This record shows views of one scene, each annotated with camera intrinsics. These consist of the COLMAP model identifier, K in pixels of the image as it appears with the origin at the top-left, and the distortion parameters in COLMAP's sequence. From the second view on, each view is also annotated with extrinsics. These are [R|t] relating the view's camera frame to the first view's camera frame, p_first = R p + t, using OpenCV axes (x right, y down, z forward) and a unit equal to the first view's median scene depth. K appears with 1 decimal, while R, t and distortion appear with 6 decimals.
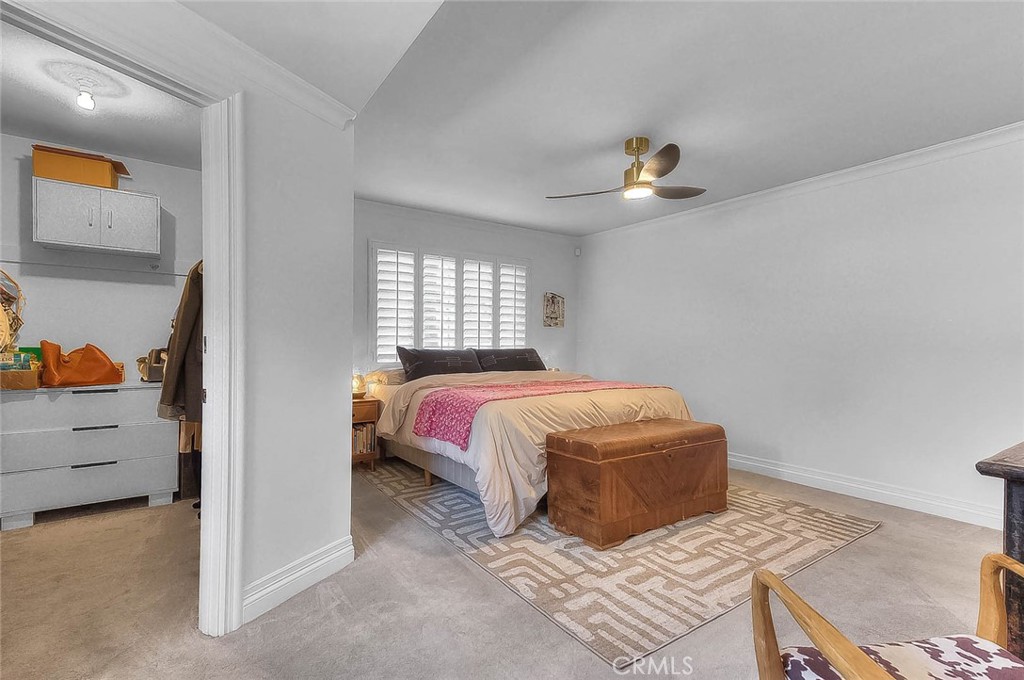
lens RADIAL K [[477.0, 0, 518.7], [0, 477.0, 347.7], [0, 0, 1]] dist [0.033892, -0.000251]
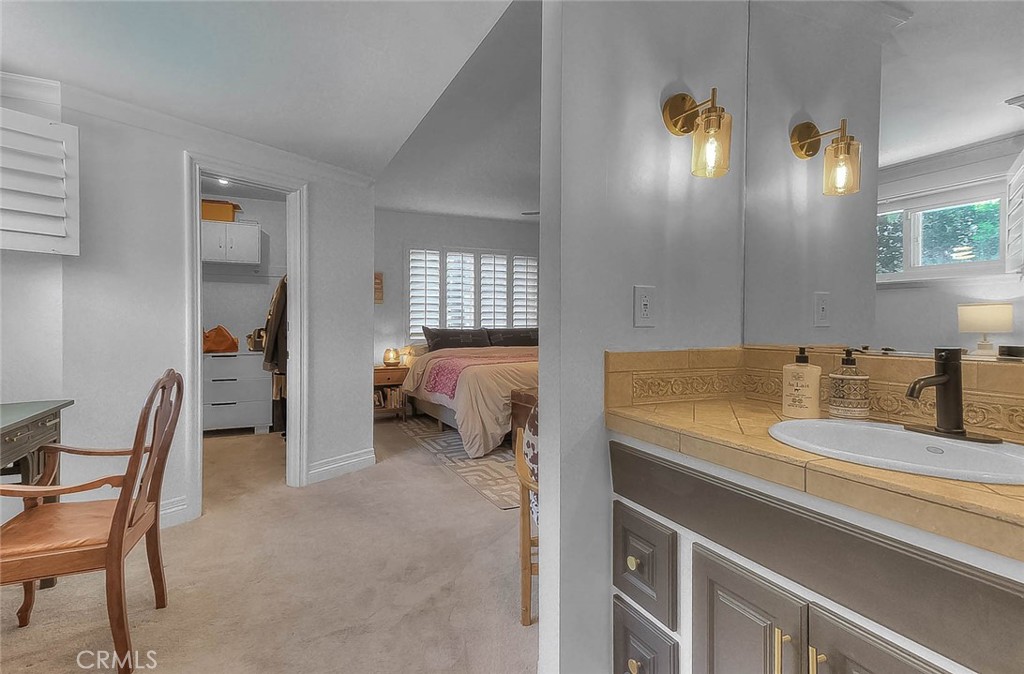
lens RADIAL K [[514.6, 0, 507.2], [0, 514.6, 329.8], [0, 0, 1]] dist [0.033841, 0.000883]
pose [[0.984753, -0.000392, -0.173957, 0.298815], [0.001260, 0.999987, 0.004881, -0.000614], [0.173953, -0.005025, 0.984741, -0.460814]]
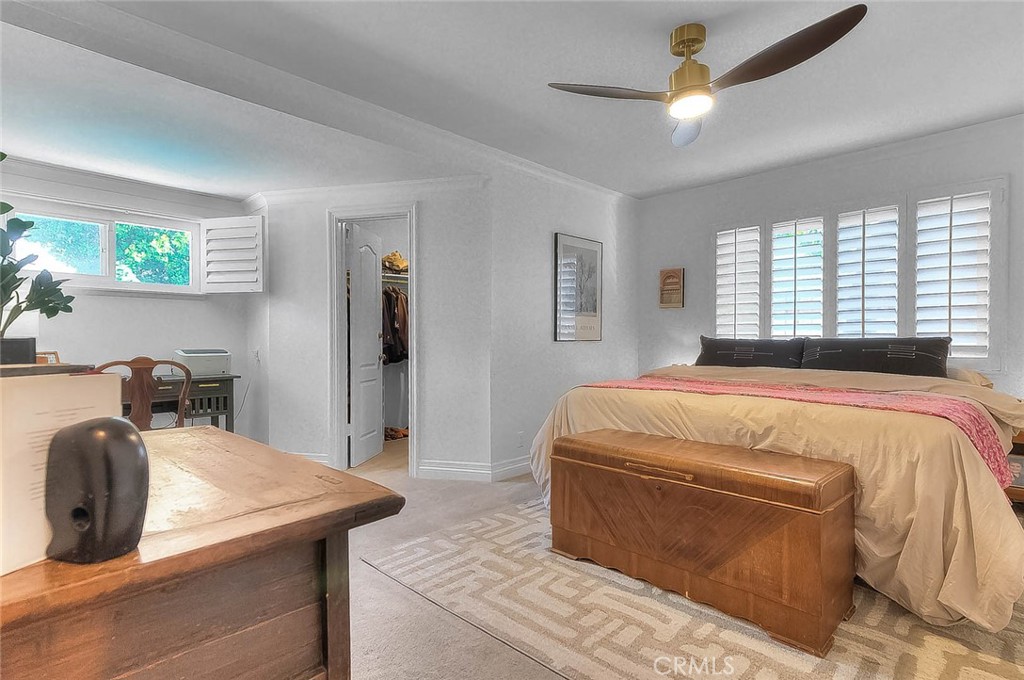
lens RADIAL K [[514.6, 0, 511.8], [0, 514.6, 341.8], [0, 0, 1]] dist [0.033841, 0.000883]
pose [[0.187131, 0.005195, -0.982321, 0.967118], [-0.003528, 0.999983, 0.004616, 0.010876], [0.982329, 0.002601, 0.187147, 0.624126]]
